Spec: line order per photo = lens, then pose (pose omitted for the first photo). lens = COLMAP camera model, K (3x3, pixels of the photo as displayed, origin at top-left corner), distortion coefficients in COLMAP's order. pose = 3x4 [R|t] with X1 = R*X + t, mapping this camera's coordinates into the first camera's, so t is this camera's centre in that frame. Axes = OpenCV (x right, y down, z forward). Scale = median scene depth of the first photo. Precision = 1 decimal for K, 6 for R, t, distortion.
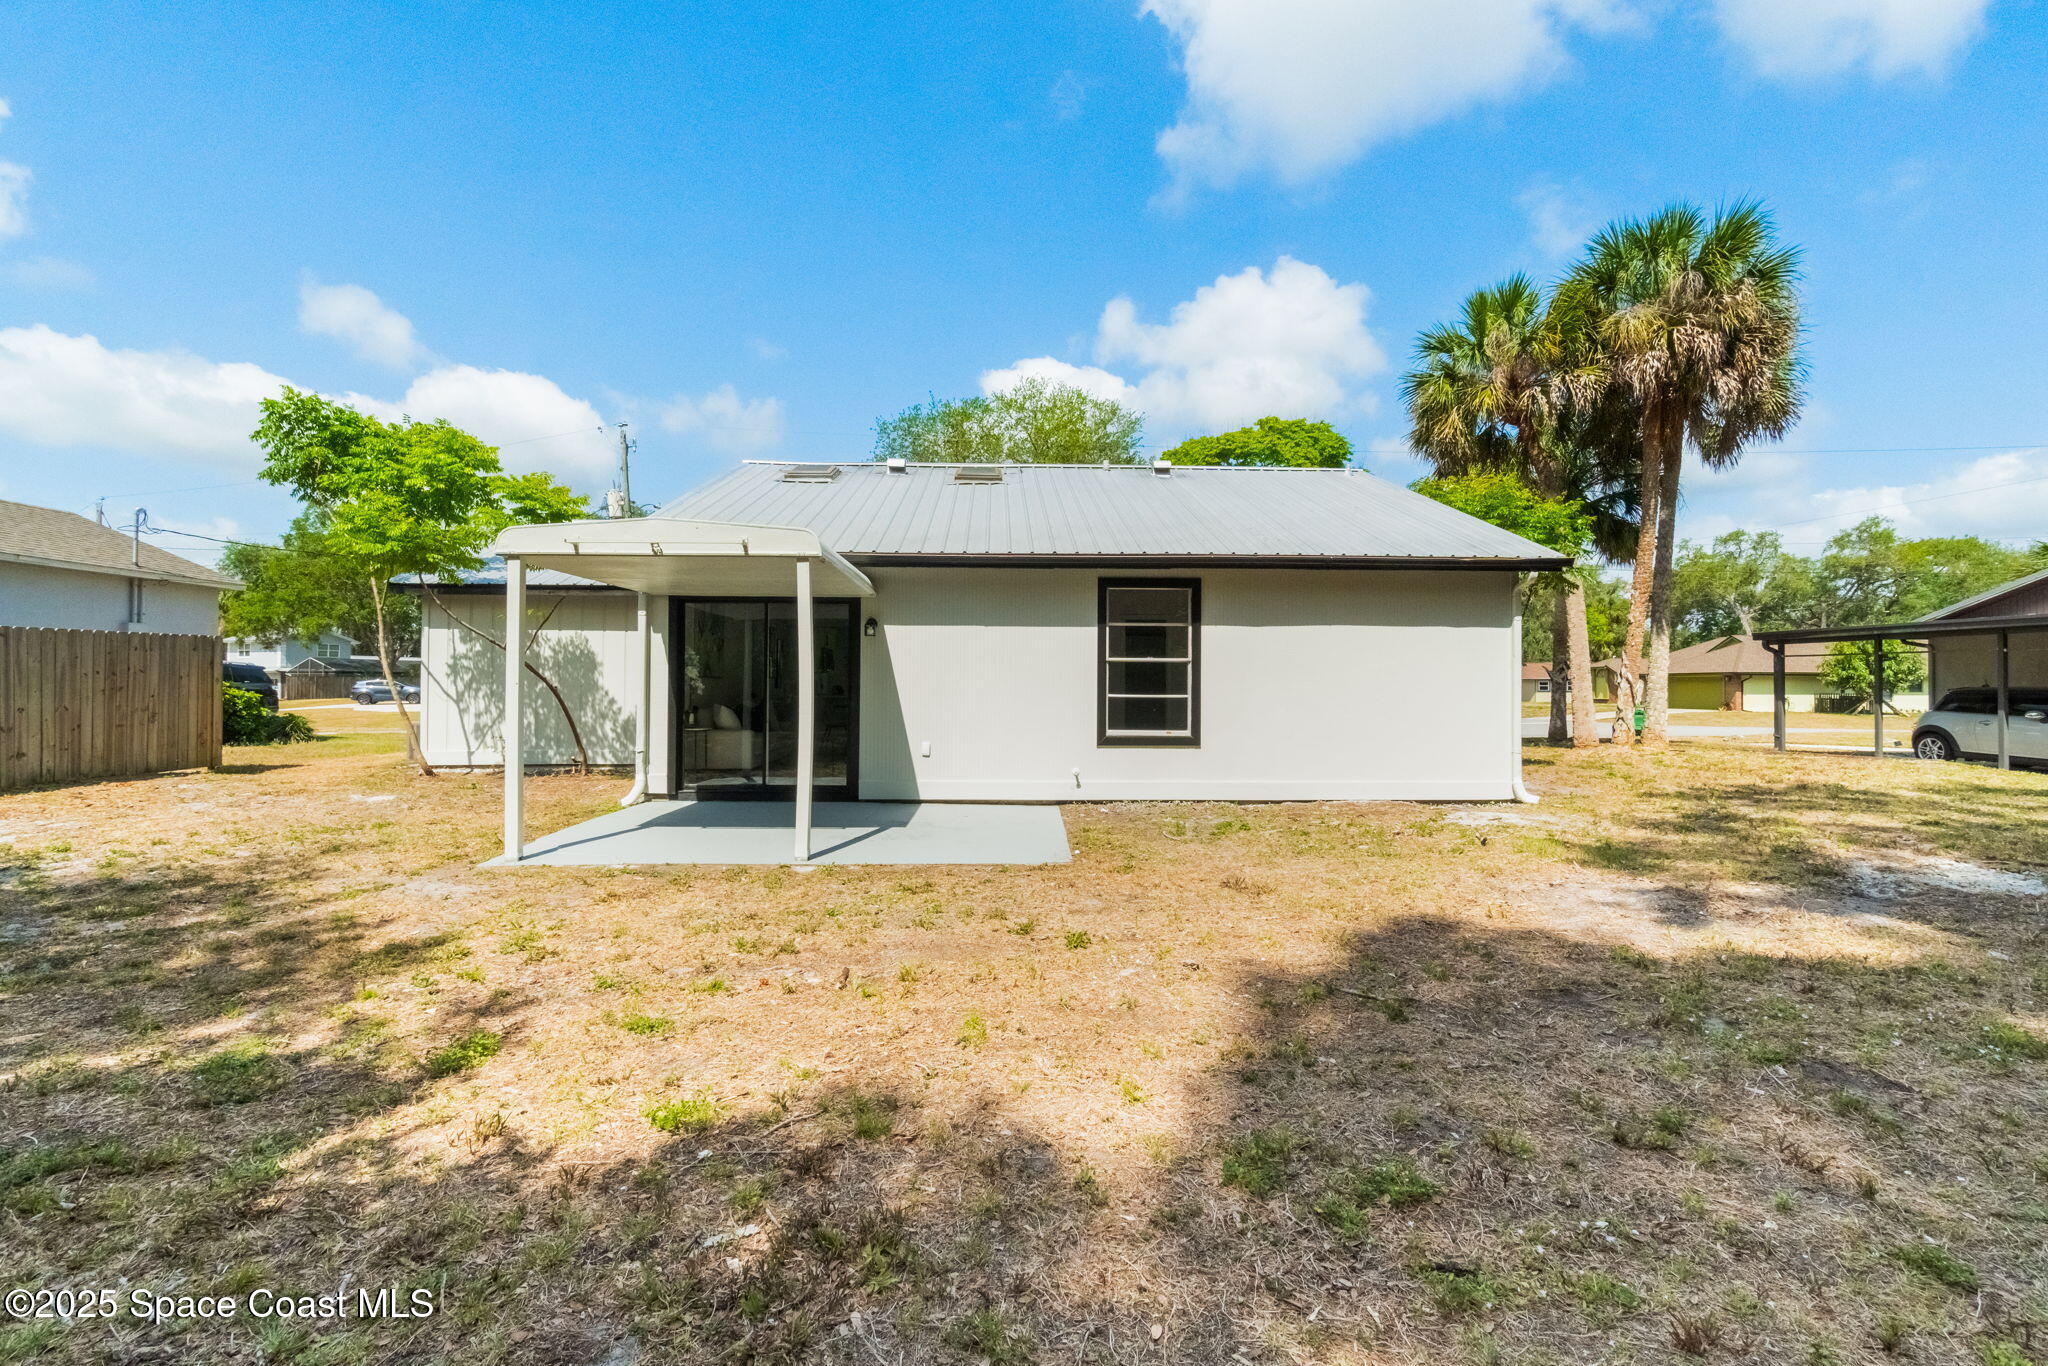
lens RADIAL K [[896.0, 0, 1024.0], [0, 896.0, 683.0], [0, 0, 1]] dist [-0.004411, 0.000160]
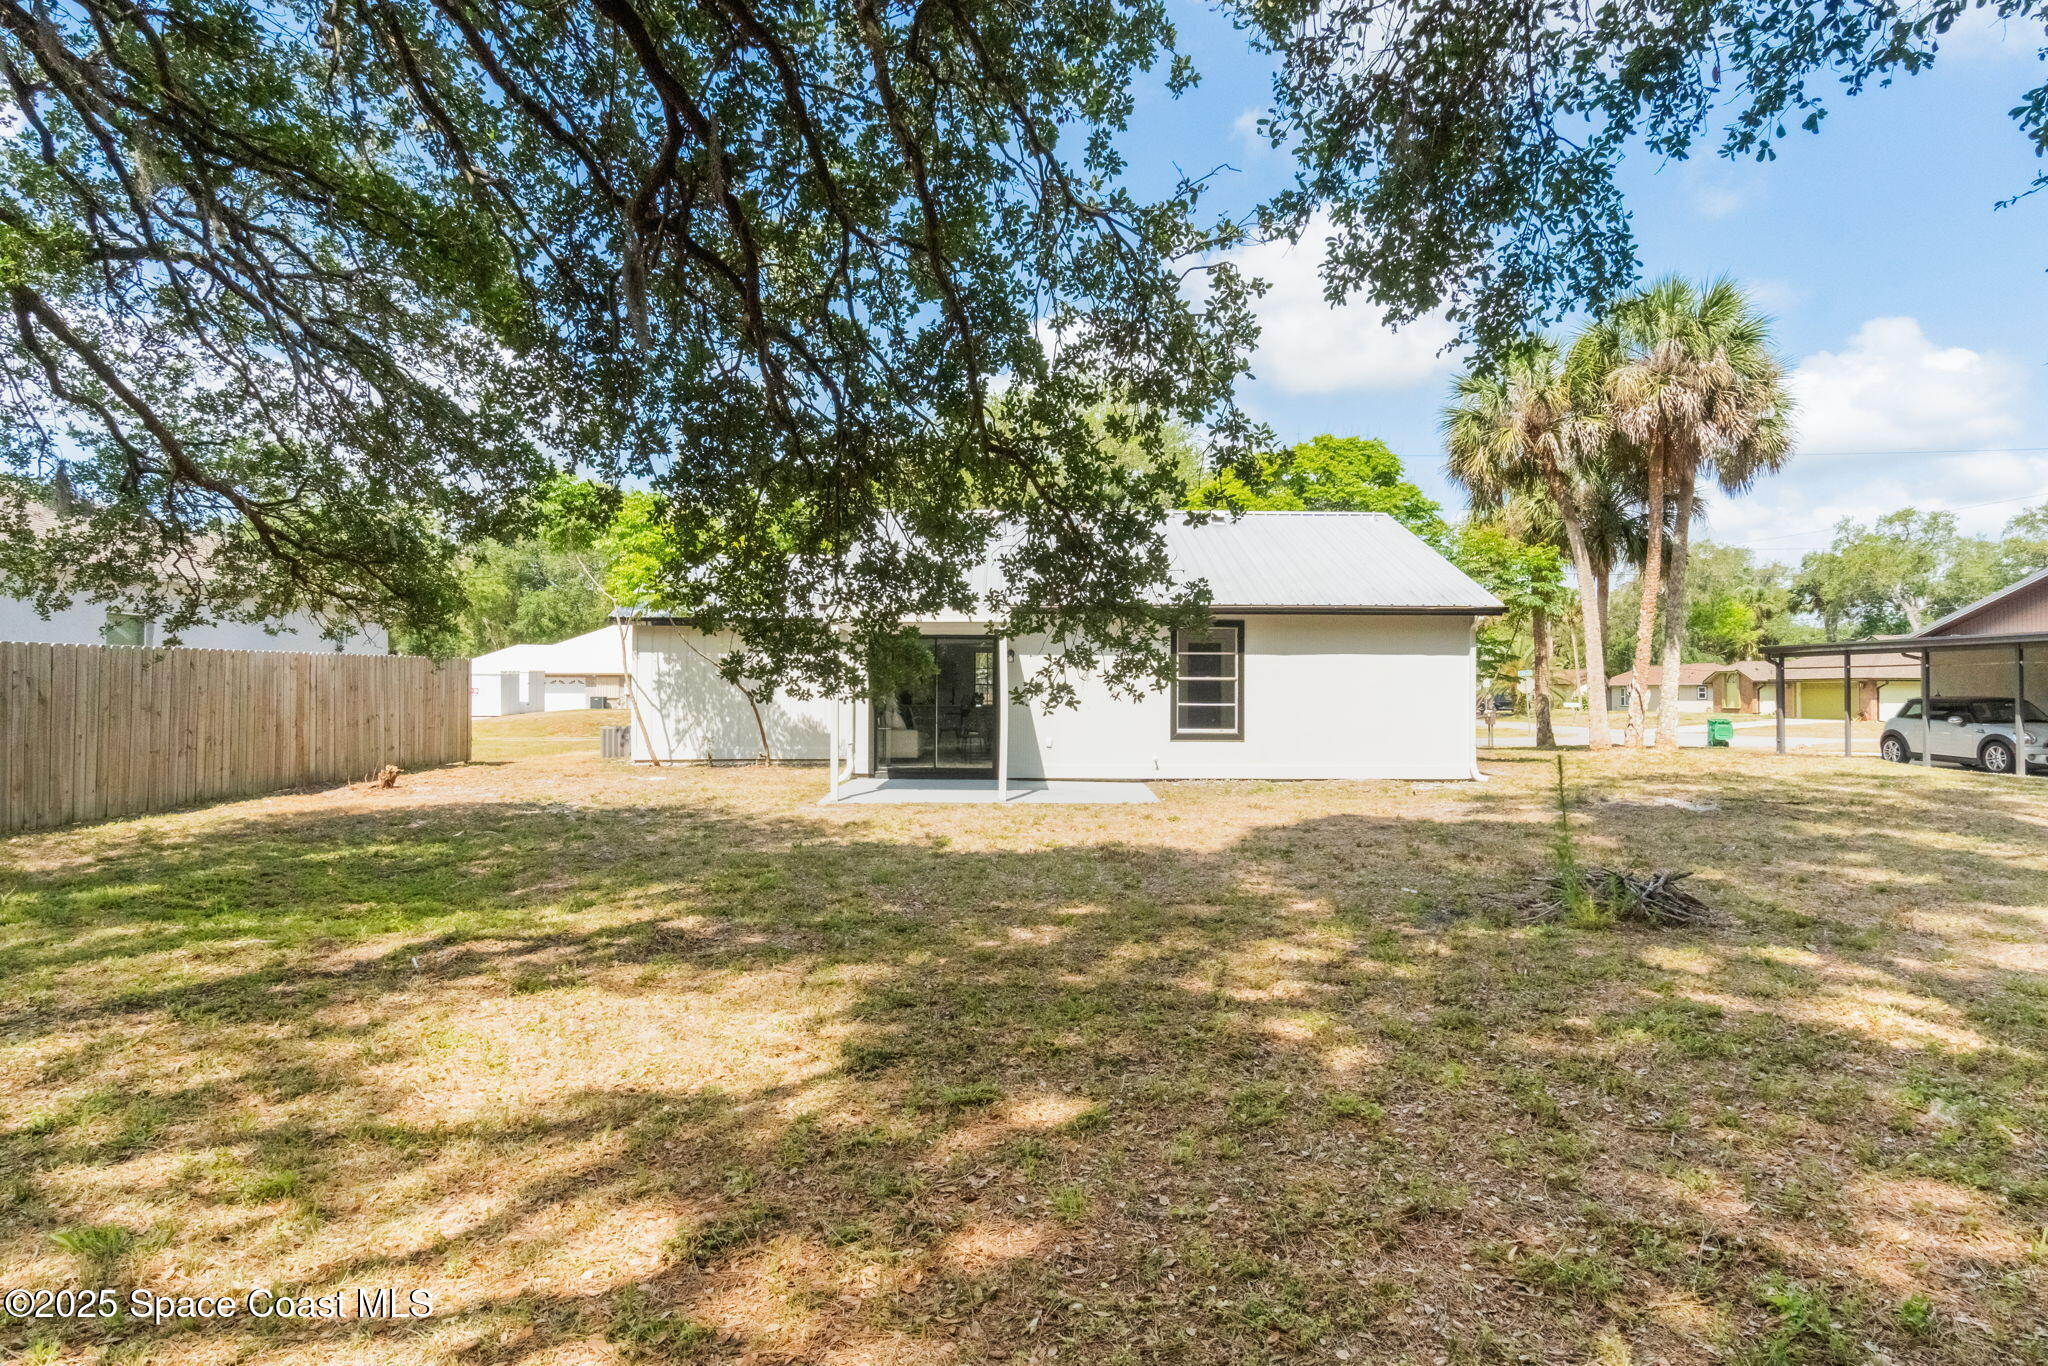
lens RADIAL K [[1087.4, 0, 1015.8], [0, 1087.4, 685.4], [0, 0, 1]] dist [-0.003518, -0.000929]
pose [[0.999358, -0.001935, -0.035772, -0.078903], [0.001794, 0.999991, -0.003968, -0.007612], [0.035779, 0.003901, 0.999352, -0.565801]]
